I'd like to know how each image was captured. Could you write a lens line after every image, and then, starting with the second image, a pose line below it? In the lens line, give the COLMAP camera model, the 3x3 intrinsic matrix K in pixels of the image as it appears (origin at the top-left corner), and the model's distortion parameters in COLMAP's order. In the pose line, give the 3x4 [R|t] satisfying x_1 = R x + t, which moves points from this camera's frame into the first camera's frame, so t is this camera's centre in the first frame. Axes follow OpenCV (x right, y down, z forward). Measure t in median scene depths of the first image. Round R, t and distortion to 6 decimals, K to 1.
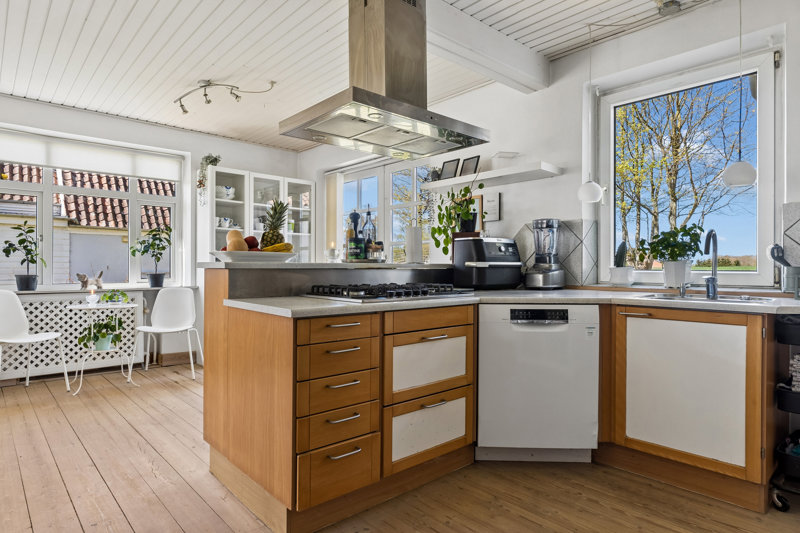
lens RADIAL K [[465.6, 0, 401.4], [0, 465.6, 266.3], [0, 0, 1]] dist [0.003810, 0.001150]
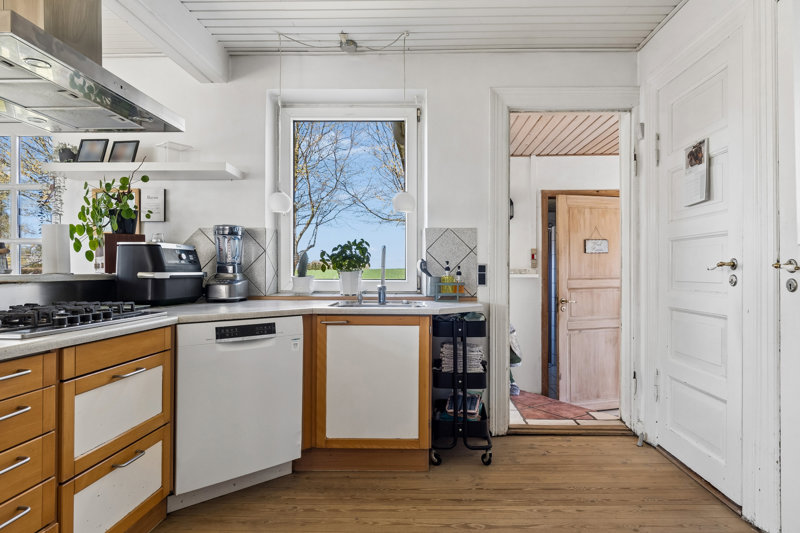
lens RADIAL K [[478.9, 0, 415.7], [0, 478.9, 270.0], [0, 0, 1]] dist [0.000361, 0.003440]
pose [[0.692215, 0.000398, 0.721691, -0.156508], [-0.001479, 0.999999, 0.000867, -0.017955], [-0.721690, -0.001668, 0.692214, 0.096386]]
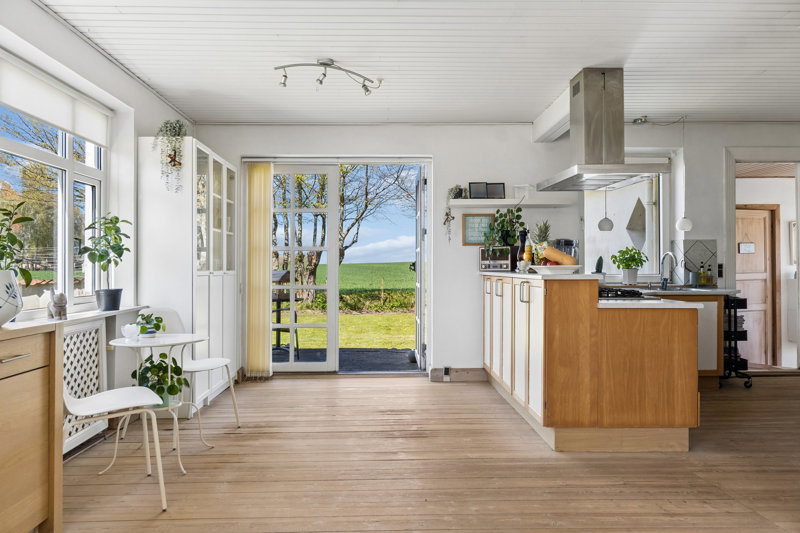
lens RADIAL K [[573.4, 0, 393.6], [0, 573.4, 263.0], [0, 0, 1]] dist [-0.005479, -0.001036]
pose [[0.650924, -0.001007, 0.759142, -1.727000], [0.004241, 0.999988, -0.002311, -0.035330], [-0.759131, 0.004724, 0.650921, 0.353097]]
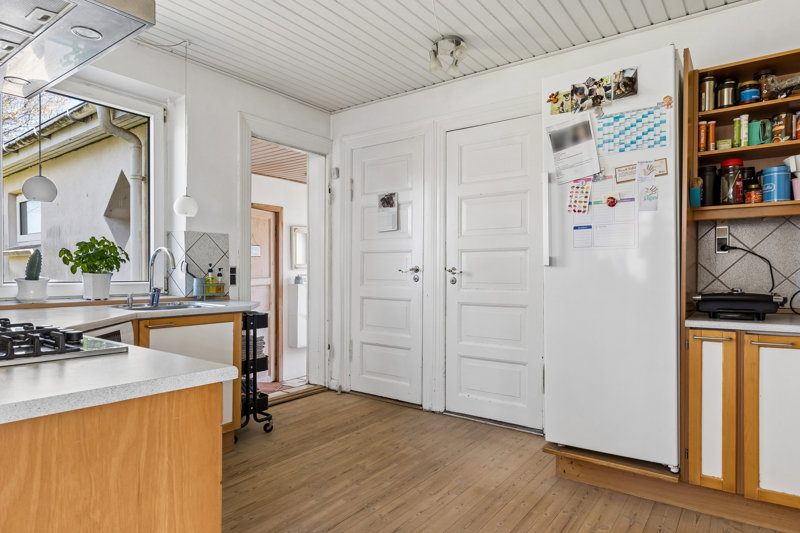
lens RADIAL K [[478.9, 0, 403.6], [0, 478.9, 277.5], [0, 0, 1]] dist [0.000361, 0.003440]
pose [[-0.188668, -0.015958, 0.981911, -0.629528], [-0.007141, 0.999864, 0.014878, -0.024515], [-0.982015, -0.004205, -0.188757, 0.623644]]
